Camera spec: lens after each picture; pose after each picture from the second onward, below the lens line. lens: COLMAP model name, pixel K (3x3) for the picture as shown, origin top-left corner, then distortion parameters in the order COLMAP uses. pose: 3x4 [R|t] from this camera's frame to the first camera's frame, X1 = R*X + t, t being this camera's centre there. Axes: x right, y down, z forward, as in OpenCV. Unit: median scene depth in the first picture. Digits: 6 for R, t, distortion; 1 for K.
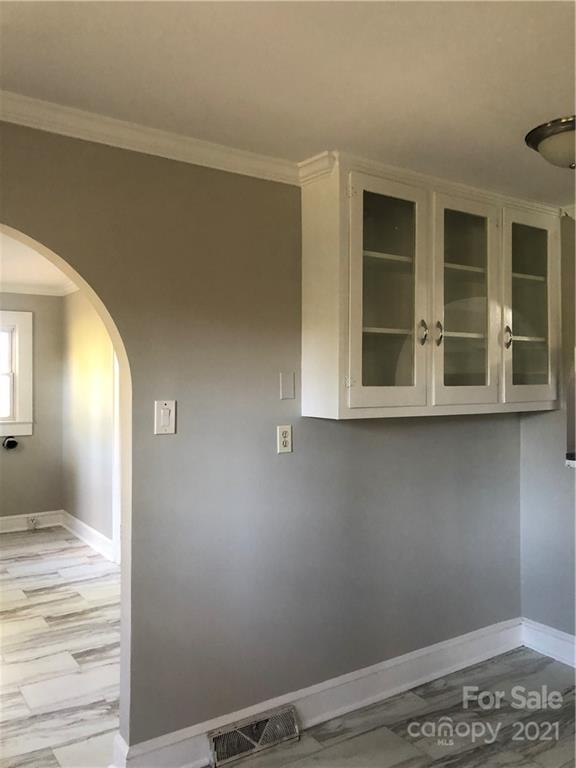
lens RADIAL K [[626.4, 0, 288.0], [0, 626.4, 384.0], [0, 0, 1]] dist [0.054321, -0.070078]
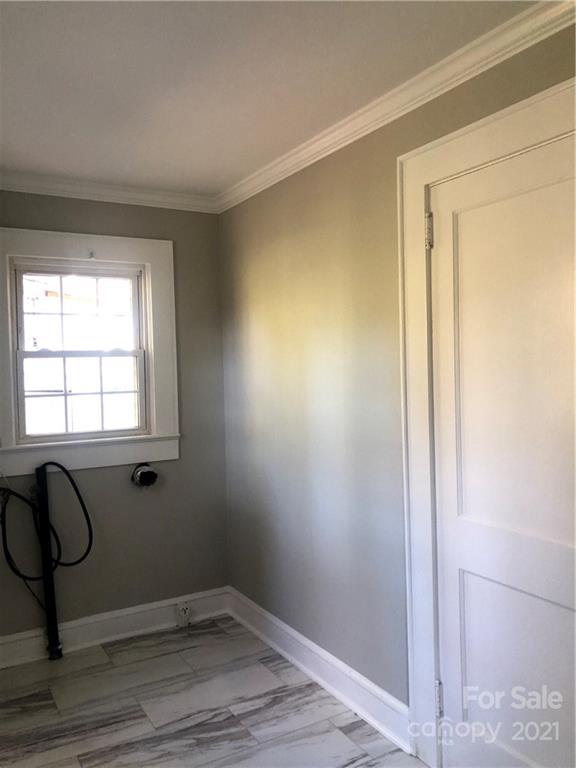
lens RADIAL K [[626.4, 0, 288.0], [0, 626.4, 384.0], [0, 0, 1]] dist [0.054321, -0.070078]
pose [[0.996710, -0.028935, -0.075706, -0.263995], [0.030054, 0.999455, 0.013687, 0.008649], [0.075269, -0.015917, 0.997036, 0.447871]]
